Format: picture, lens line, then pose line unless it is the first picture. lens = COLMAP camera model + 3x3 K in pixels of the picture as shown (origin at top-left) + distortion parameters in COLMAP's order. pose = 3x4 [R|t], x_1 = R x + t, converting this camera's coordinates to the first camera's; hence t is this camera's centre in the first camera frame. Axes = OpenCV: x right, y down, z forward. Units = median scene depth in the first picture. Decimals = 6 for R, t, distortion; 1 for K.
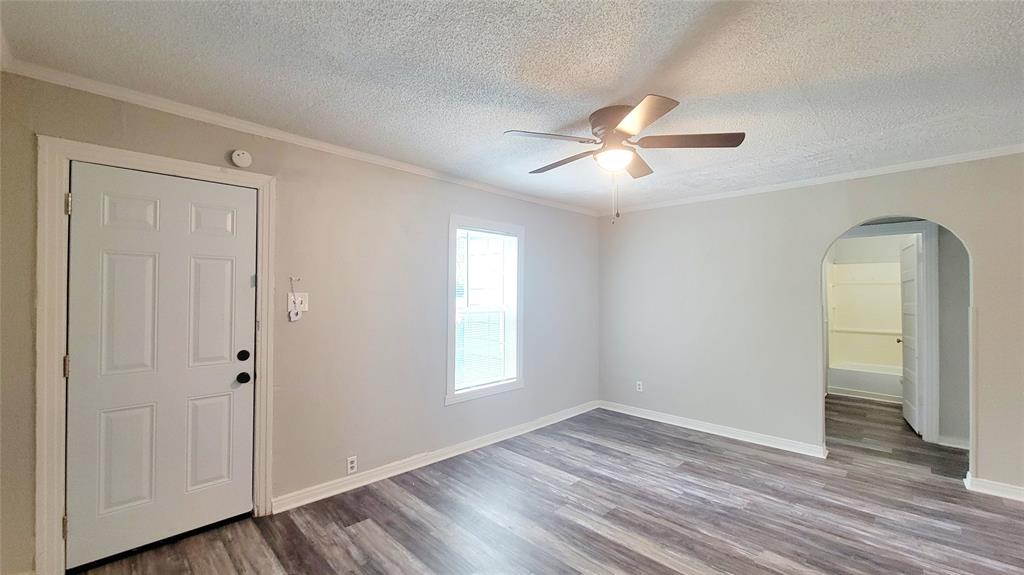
lens RADIAL K [[416.8, 0, 510.2], [0, 416.8, 289.4], [0, 0, 1]] dist [-0.000676, -0.000127]
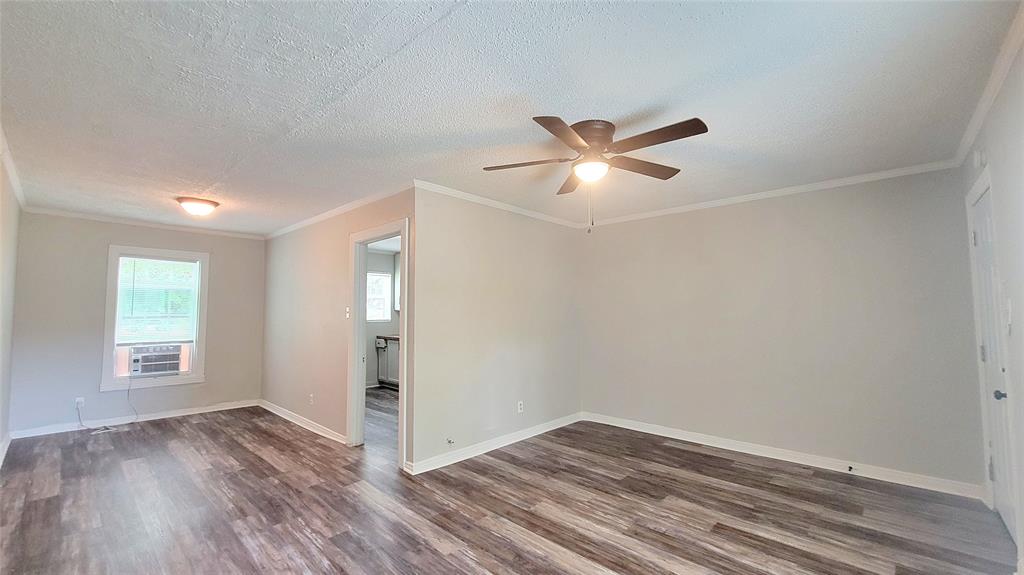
lens RADIAL K [[416.8, 0, 505.9], [0, 416.8, 290.2], [0, 0, 1]] dist [-0.000676, -0.000127]
pose [[-0.999352, -0.004904, -0.035661, 0.365959], [-0.003462, 0.999178, -0.040391, 0.021653], [0.035830, -0.040241, -0.998547, 1.470225]]
